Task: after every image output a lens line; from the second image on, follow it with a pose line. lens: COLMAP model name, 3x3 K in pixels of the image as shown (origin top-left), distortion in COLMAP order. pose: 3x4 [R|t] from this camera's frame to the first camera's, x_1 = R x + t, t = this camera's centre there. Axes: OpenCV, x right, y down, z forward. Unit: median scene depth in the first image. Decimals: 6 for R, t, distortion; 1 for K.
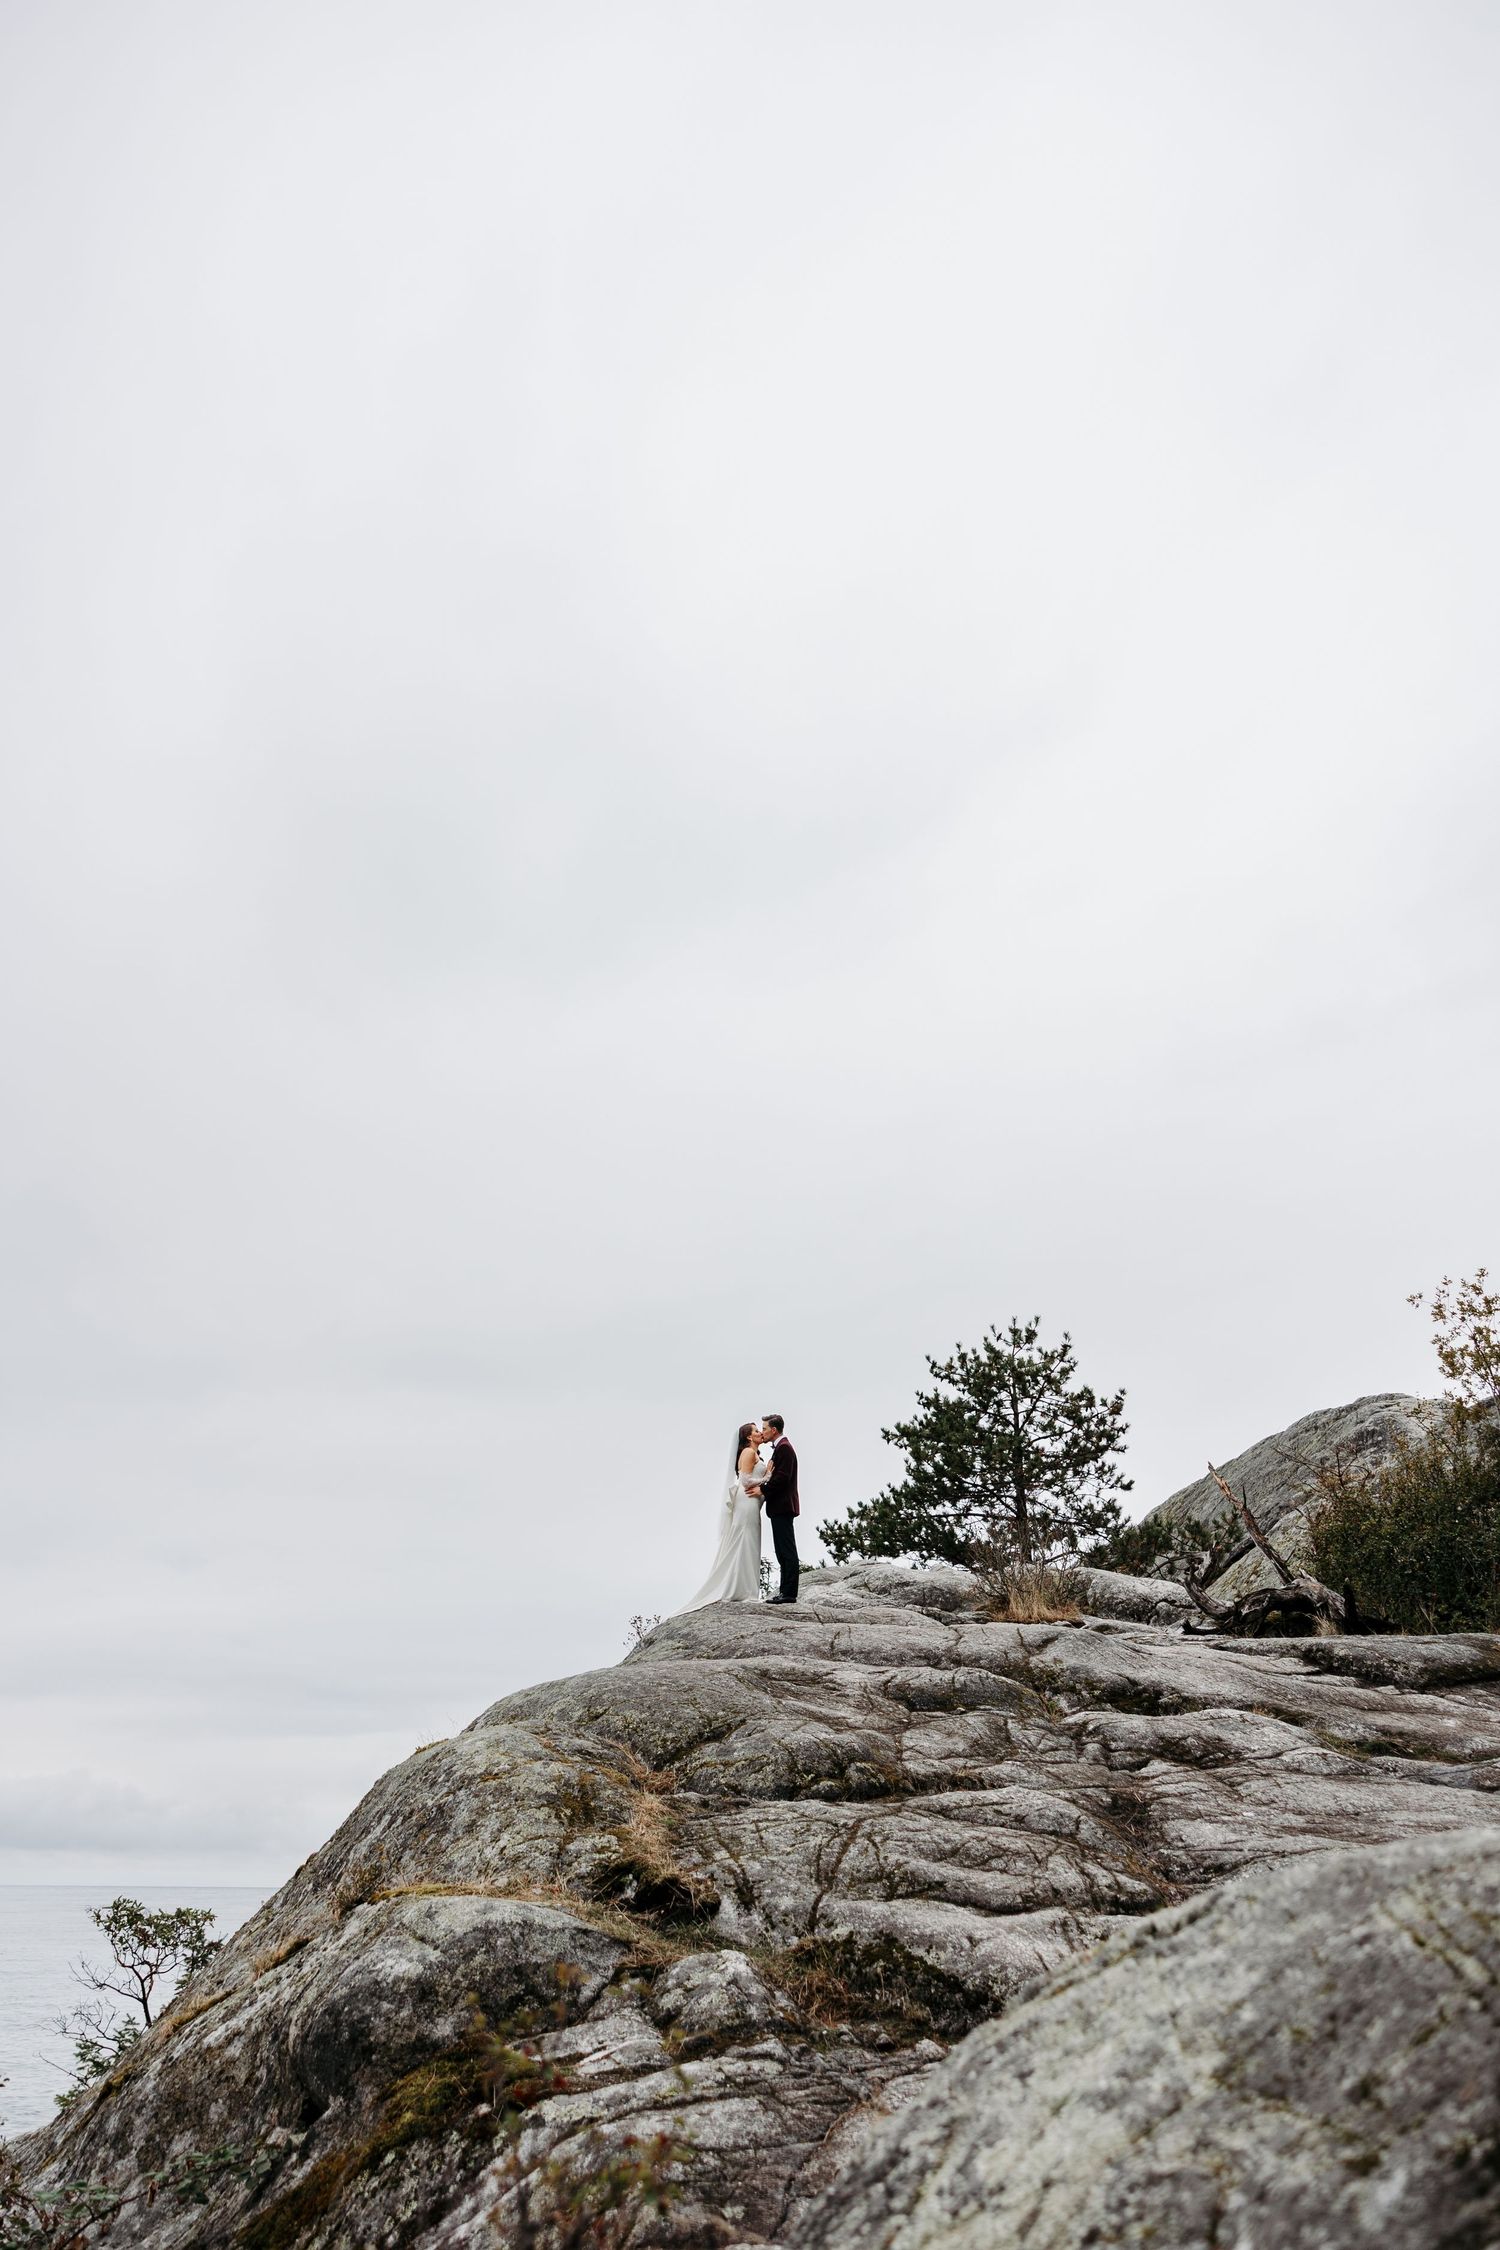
lens RADIAL K [[1759.7, 0, 745.6], [0, 1759.7, 1124.0], [0, 0, 1]] dist [0.010735, 0.002307]
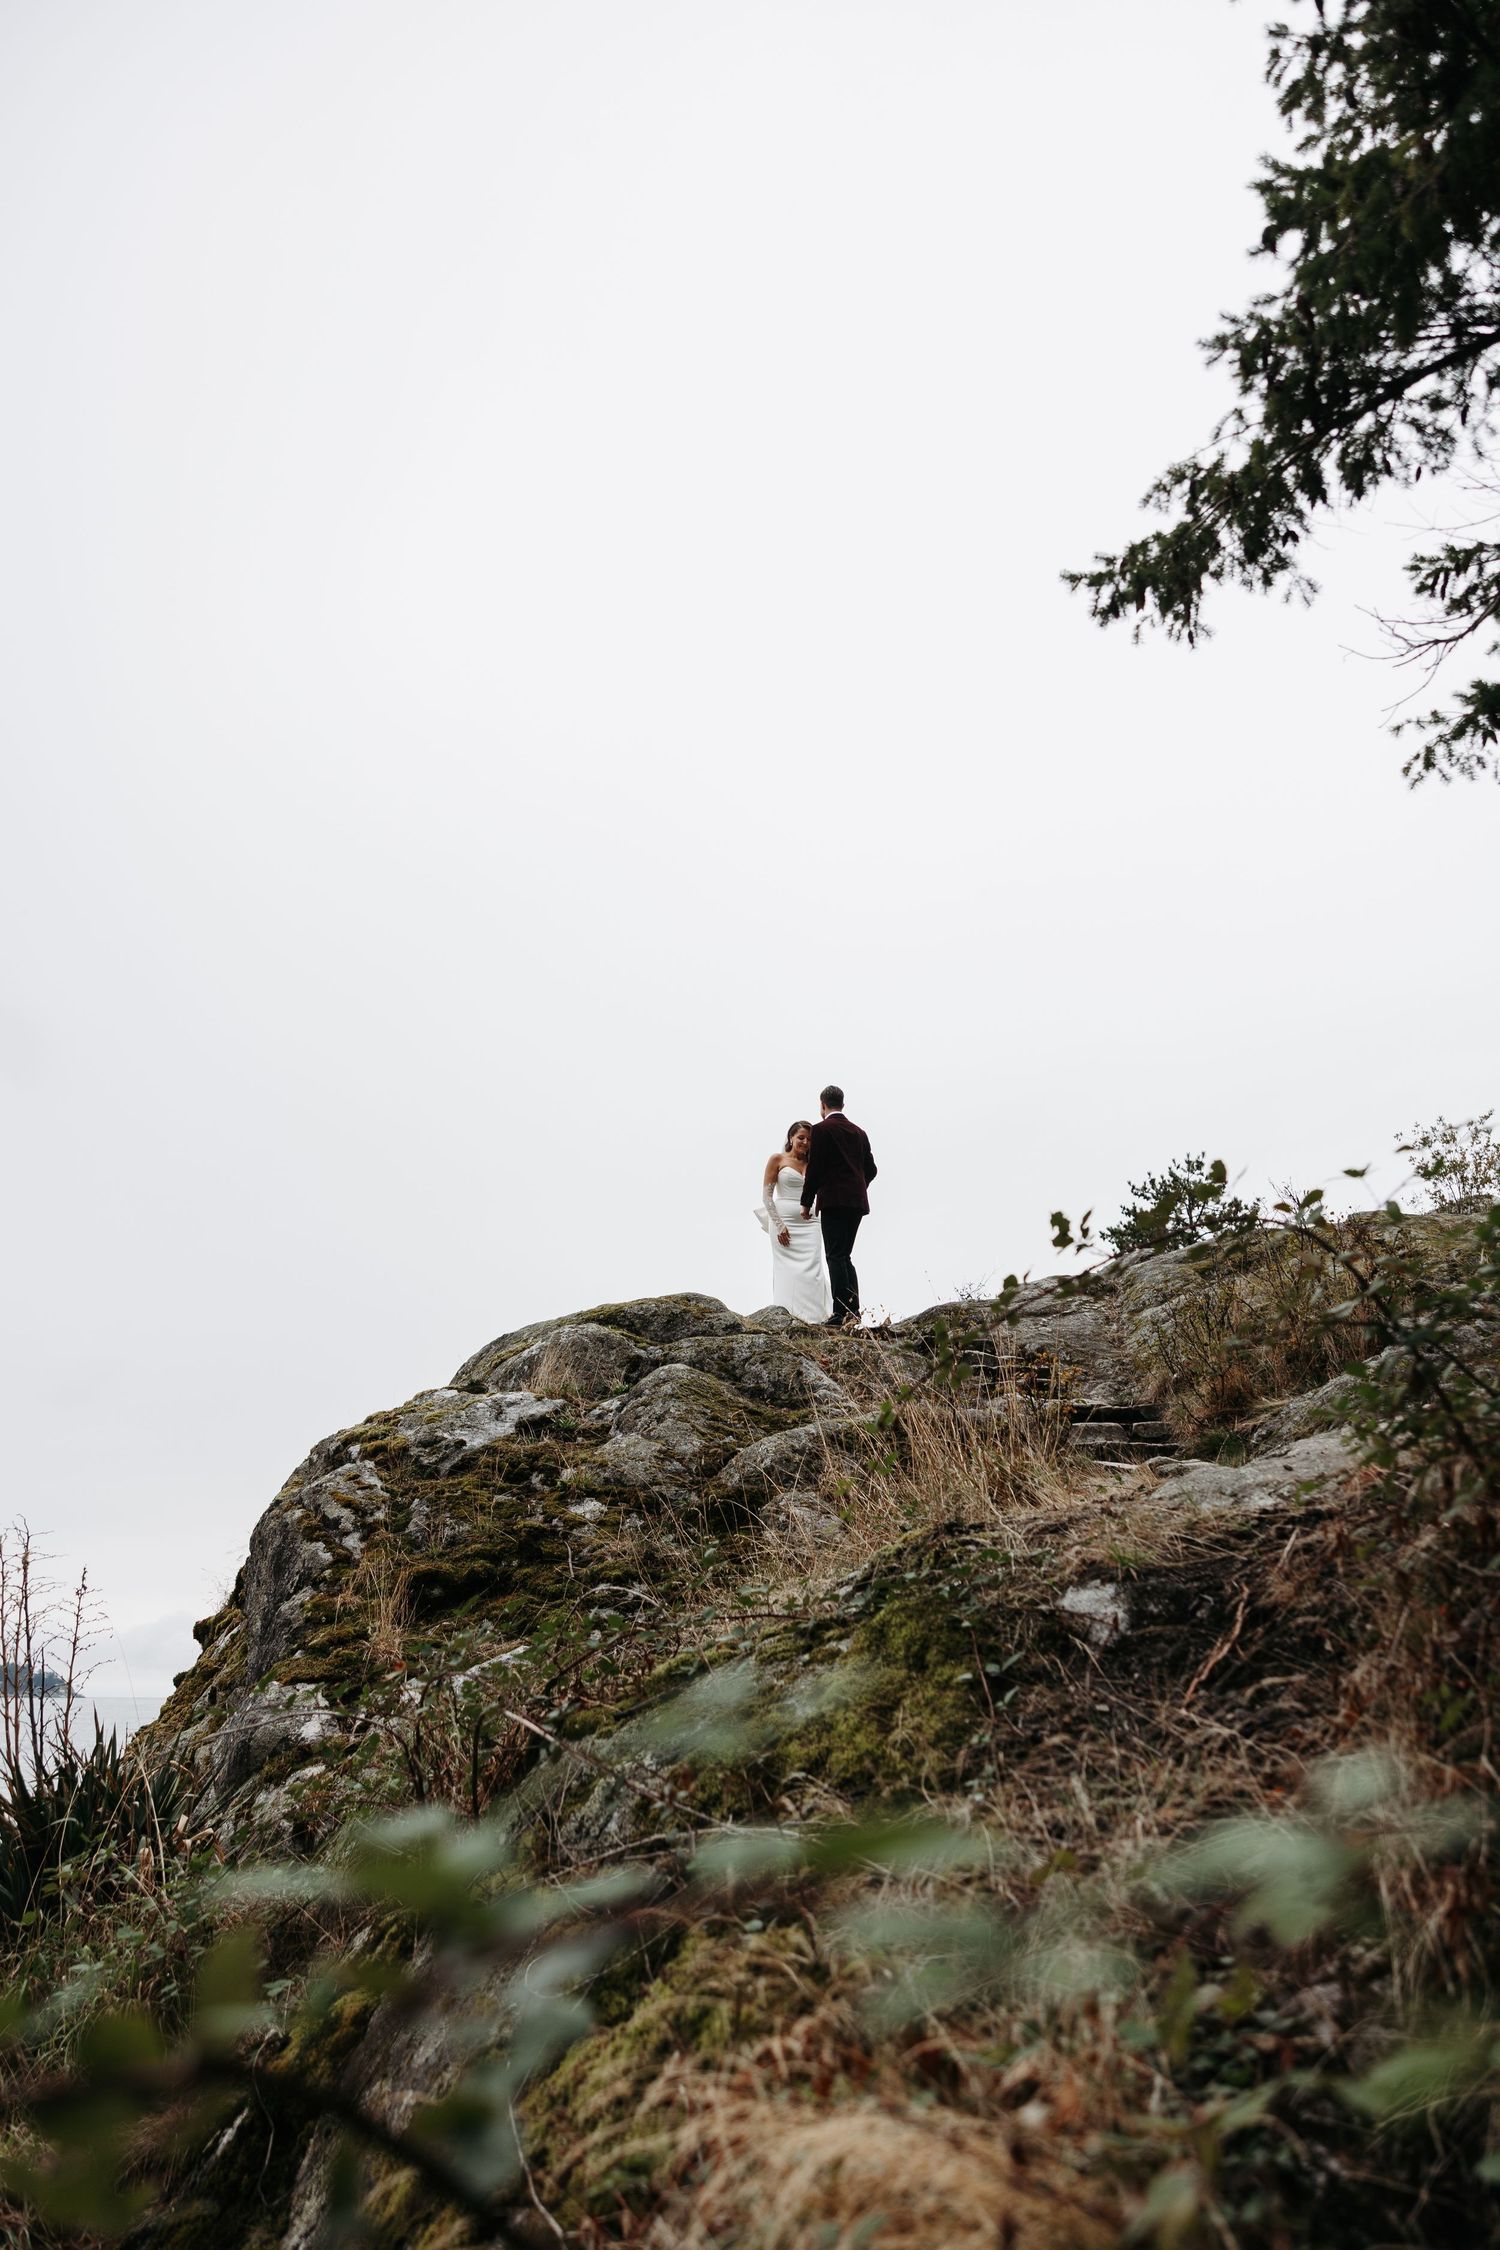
lens RADIAL K [[1759.7, 0, 746.2], [0, 1759.7, 1118.5], [0, 0, 1]] dist [0.010735, 0.002307]
pose [[0.989283, -0.046046, -0.138562, -0.007729], [0.058664, 0.994356, 0.088401, -0.073249], [0.133710, -0.095583, 0.986400, -0.516975]]
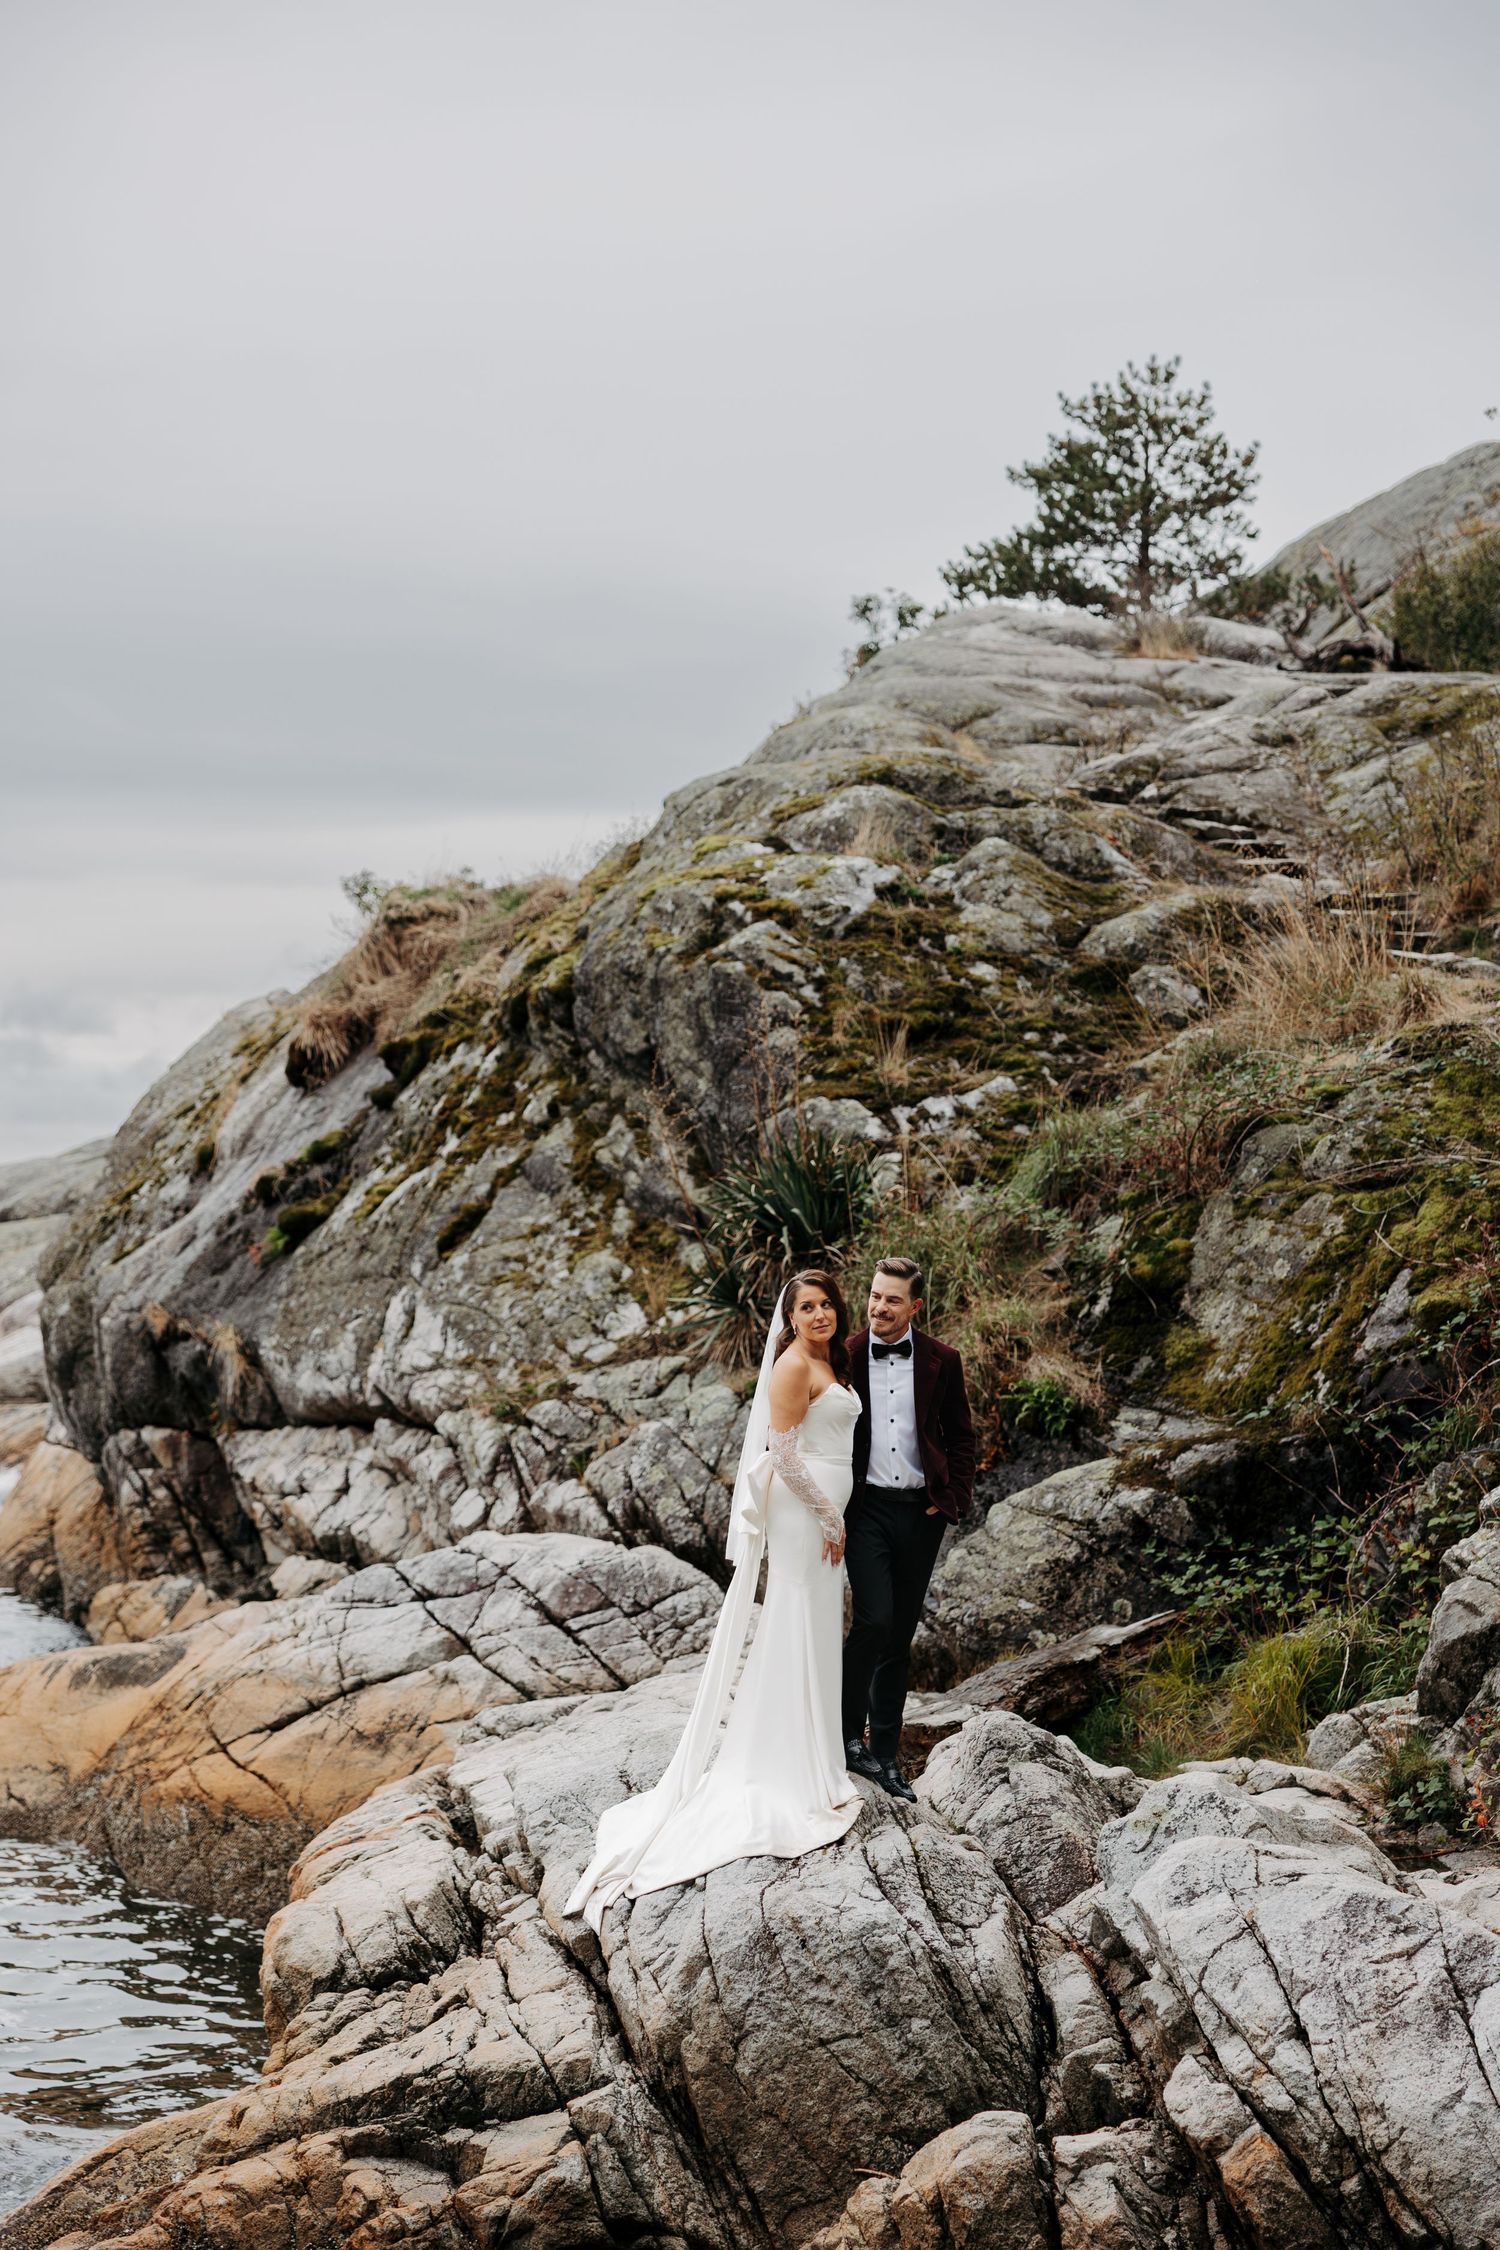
lens RADIAL K [[3626.1, 0, 746.8], [0, 3626.1, 1128.3], [0, 0, 1]] dist [0.015481, 0.000000]
pose [[0.997586, 0.017957, 0.067084, -0.198527], [-0.042594, 0.921174, 0.386812, -0.264970], [-0.054850, -0.388736, 0.919715, -0.993562]]
